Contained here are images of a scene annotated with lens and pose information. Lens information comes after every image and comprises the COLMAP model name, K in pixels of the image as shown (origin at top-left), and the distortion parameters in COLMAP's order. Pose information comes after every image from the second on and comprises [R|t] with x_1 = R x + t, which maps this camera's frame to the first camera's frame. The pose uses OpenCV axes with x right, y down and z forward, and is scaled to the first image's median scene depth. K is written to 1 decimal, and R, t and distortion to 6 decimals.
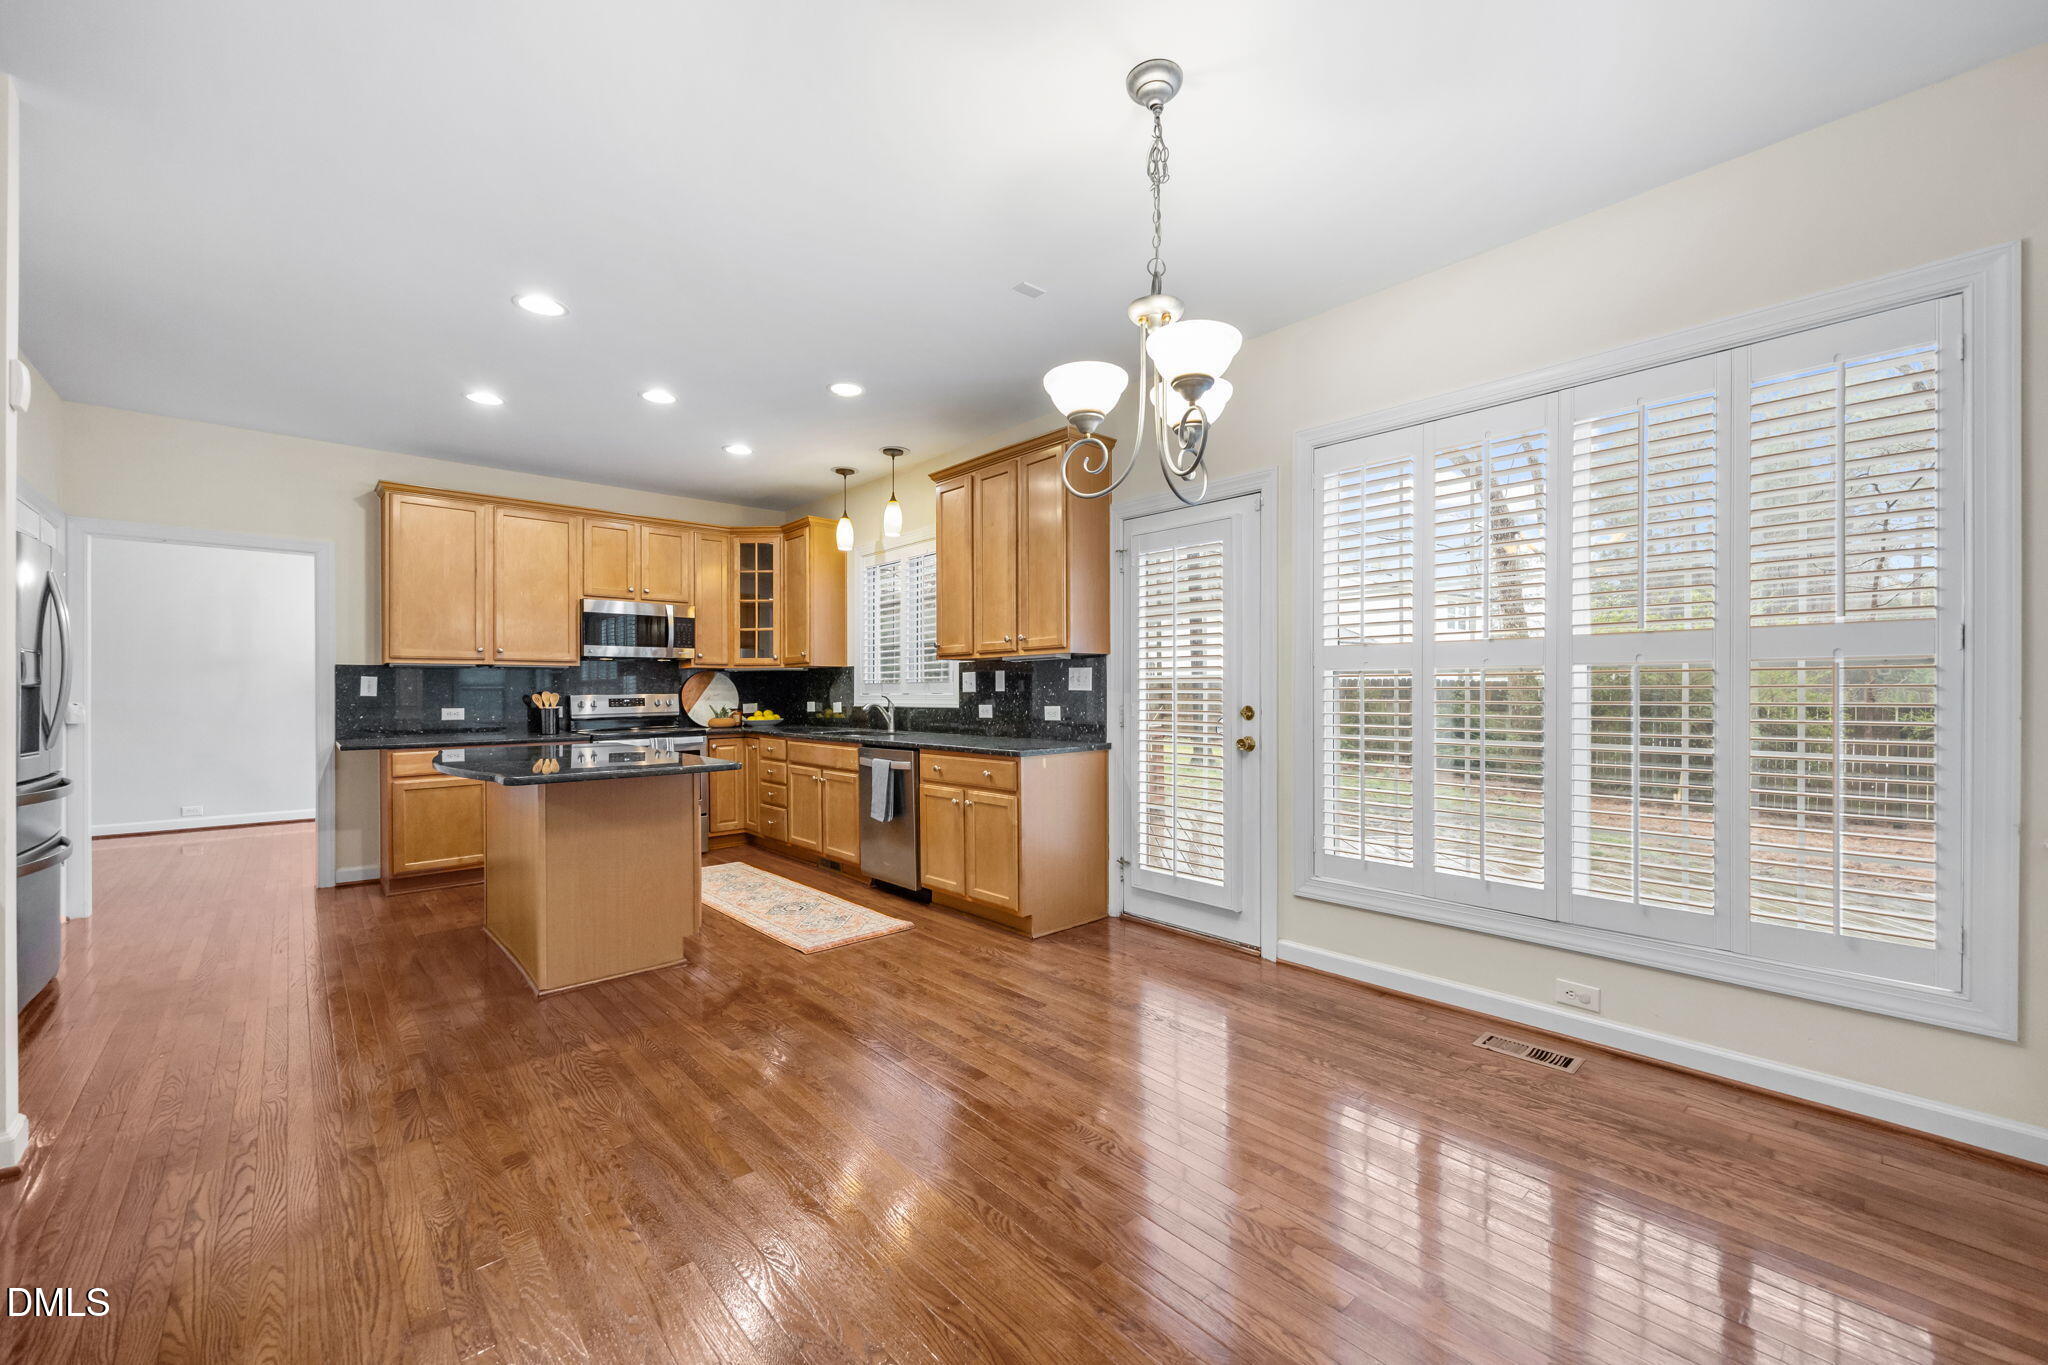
lens RADIAL K [[806.8, 0, 1024.0], [0, 806.8, 682.5], [0, 0, 1]] dist [-0.000568, -0.000062]
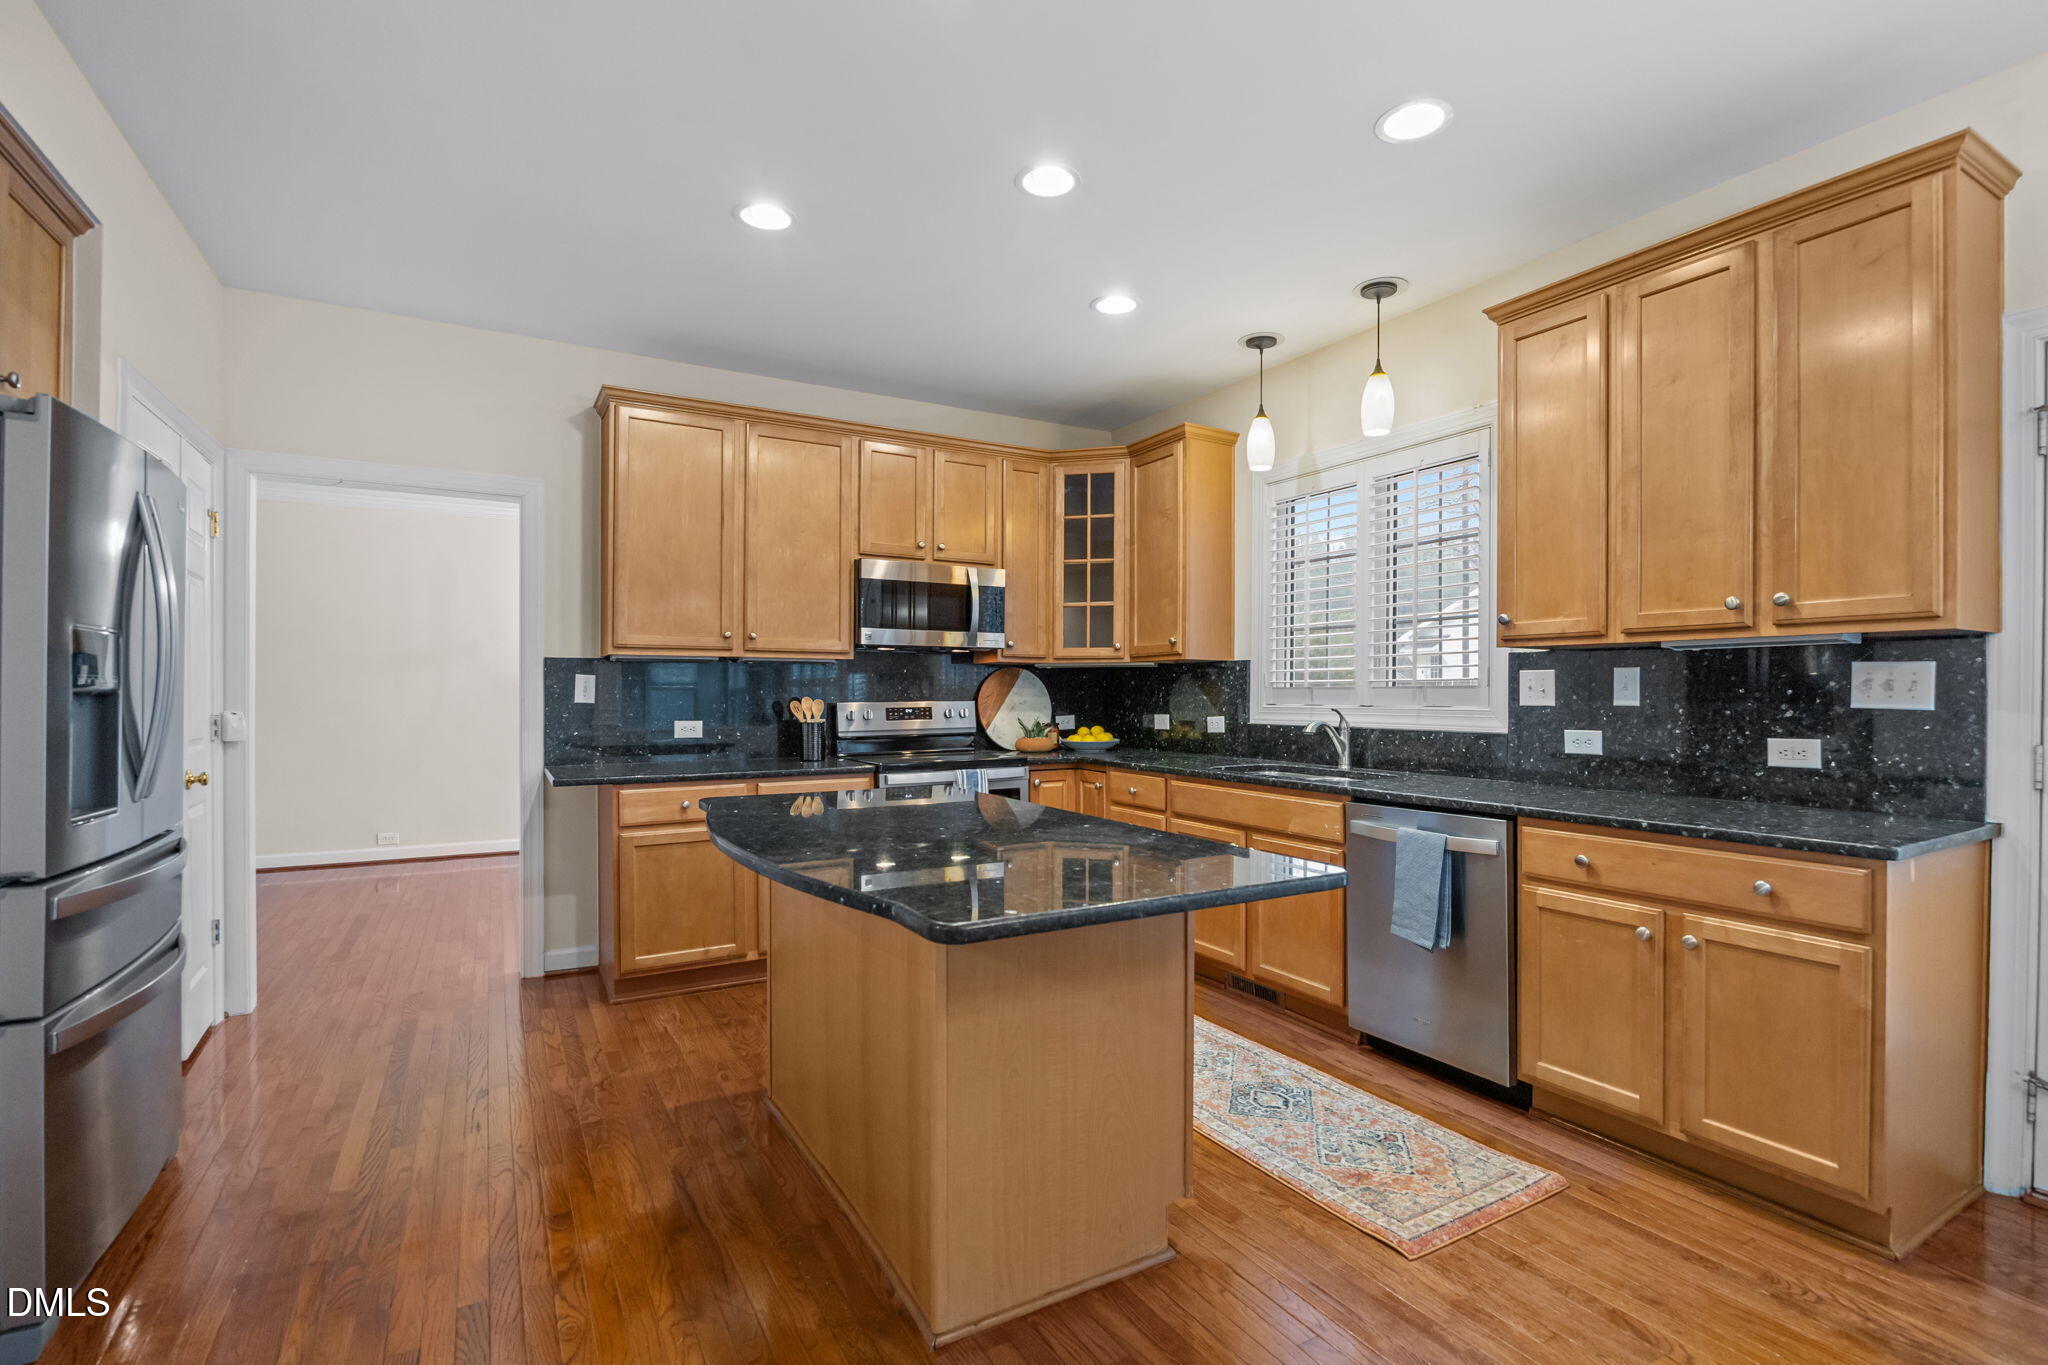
lens RADIAL K [[947.2, 0, 1024.0], [0, 947.2, 682.5], [0, 0, 1]] dist [-0.015703, -0.000166]
pose [[0.975917, 0.004426, -0.218096, -0.267569], [-0.004190, 0.999990, 0.001546, -0.003522], [0.218101, -0.000595, 0.975926, 0.291044]]
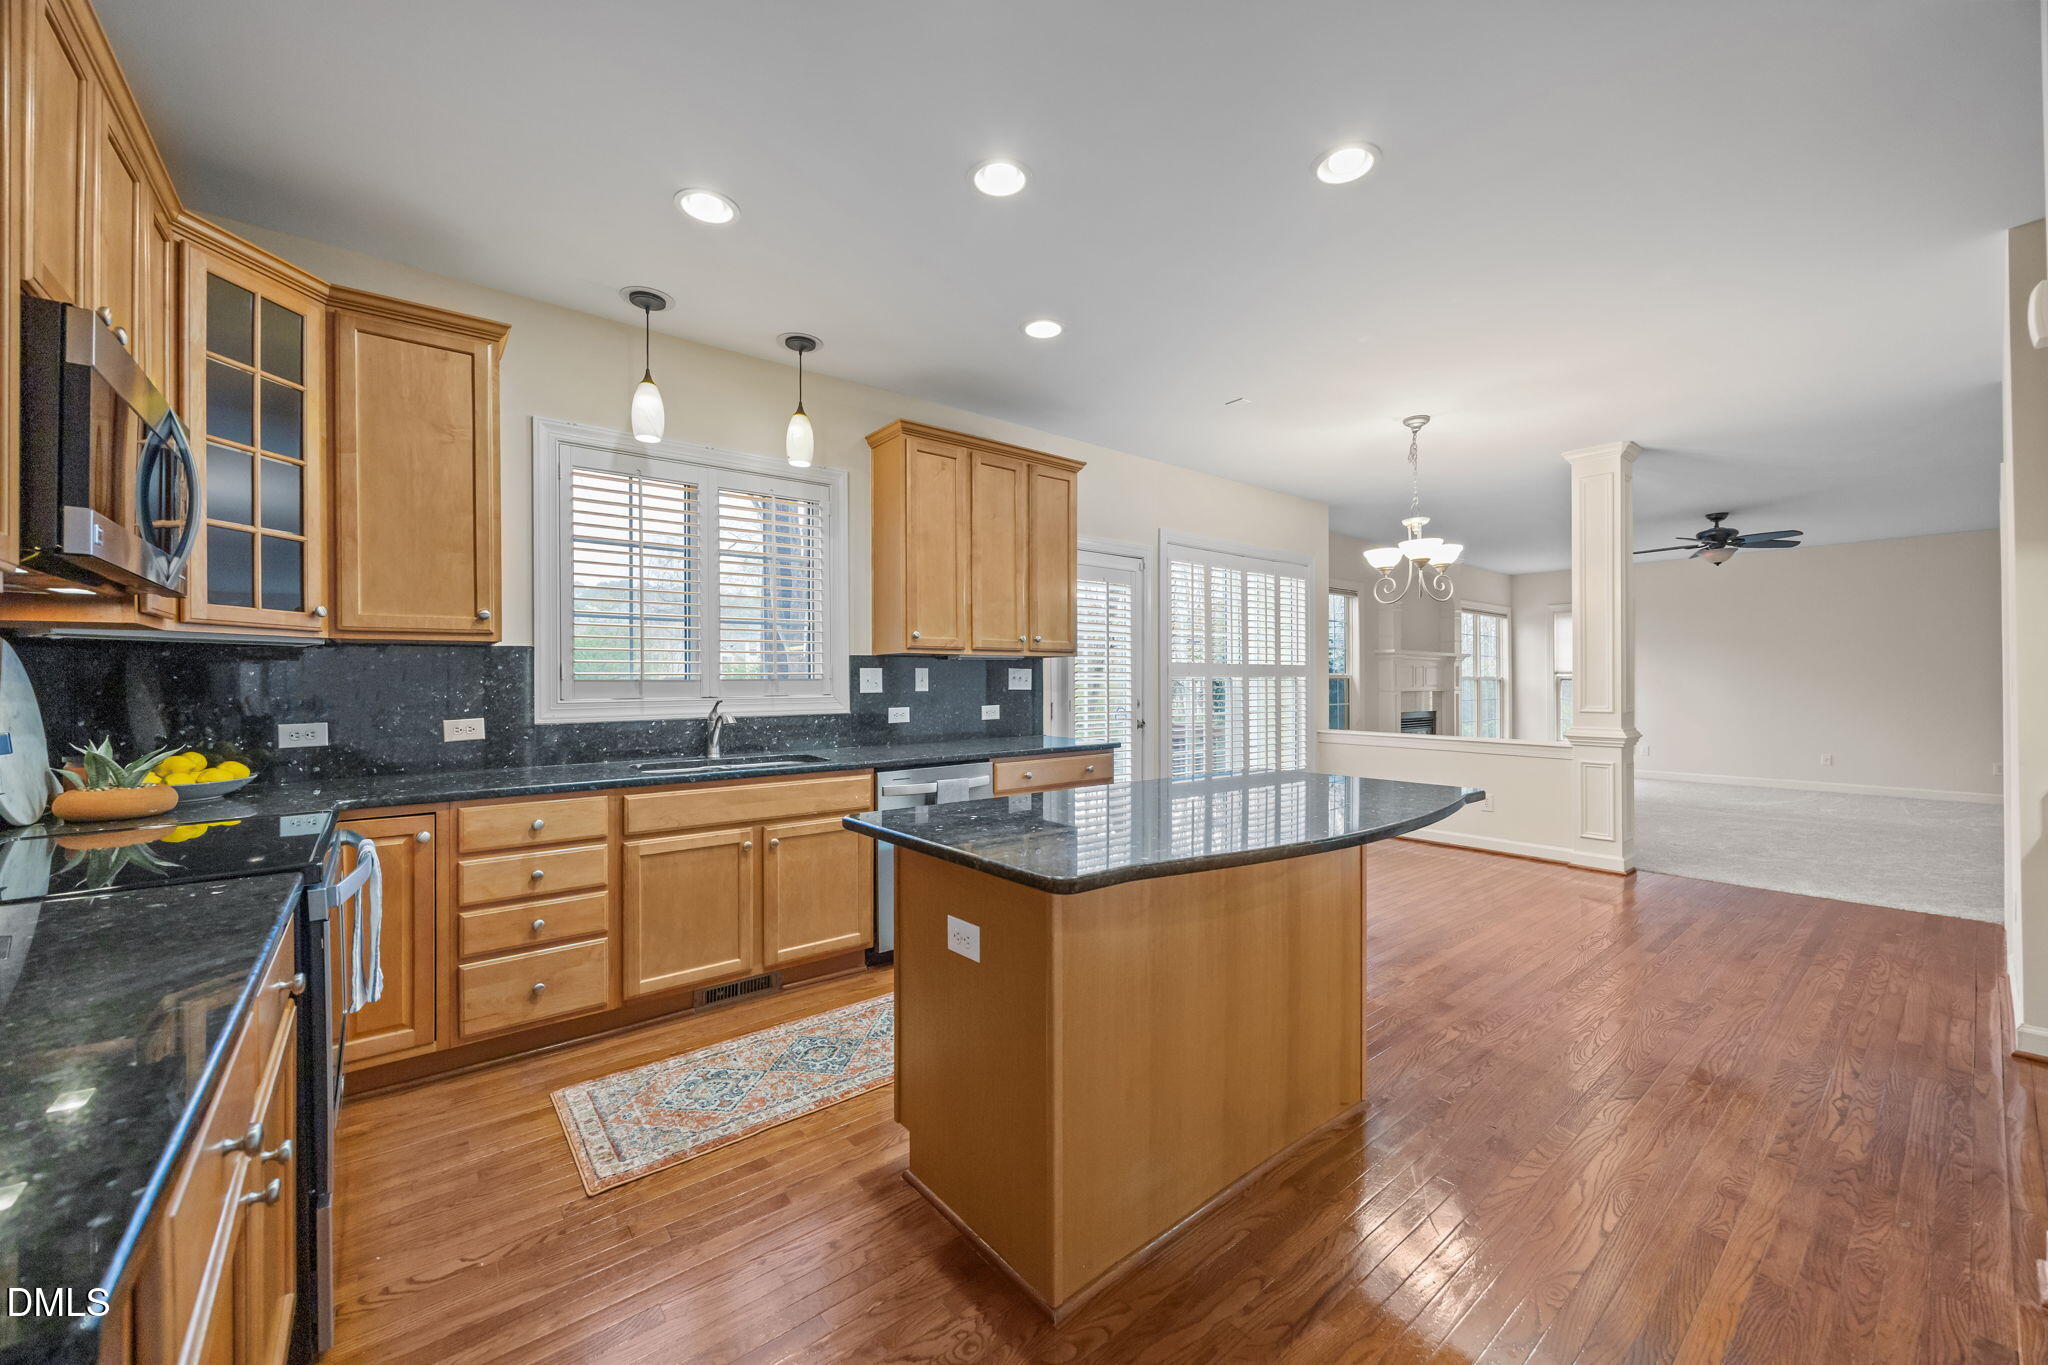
lens RADIAL K [[787.7, 0, 1024.0], [0, 787.7, 682.5], [0, 0, 1]] dist [-0.001434, -0.000133]
pose [[0.051657, 0.002577, 0.998662, -0.838326], [-0.007277, 0.999971, -0.002204, 0.002123], [-0.998638, -0.007154, 0.051675, 0.799497]]
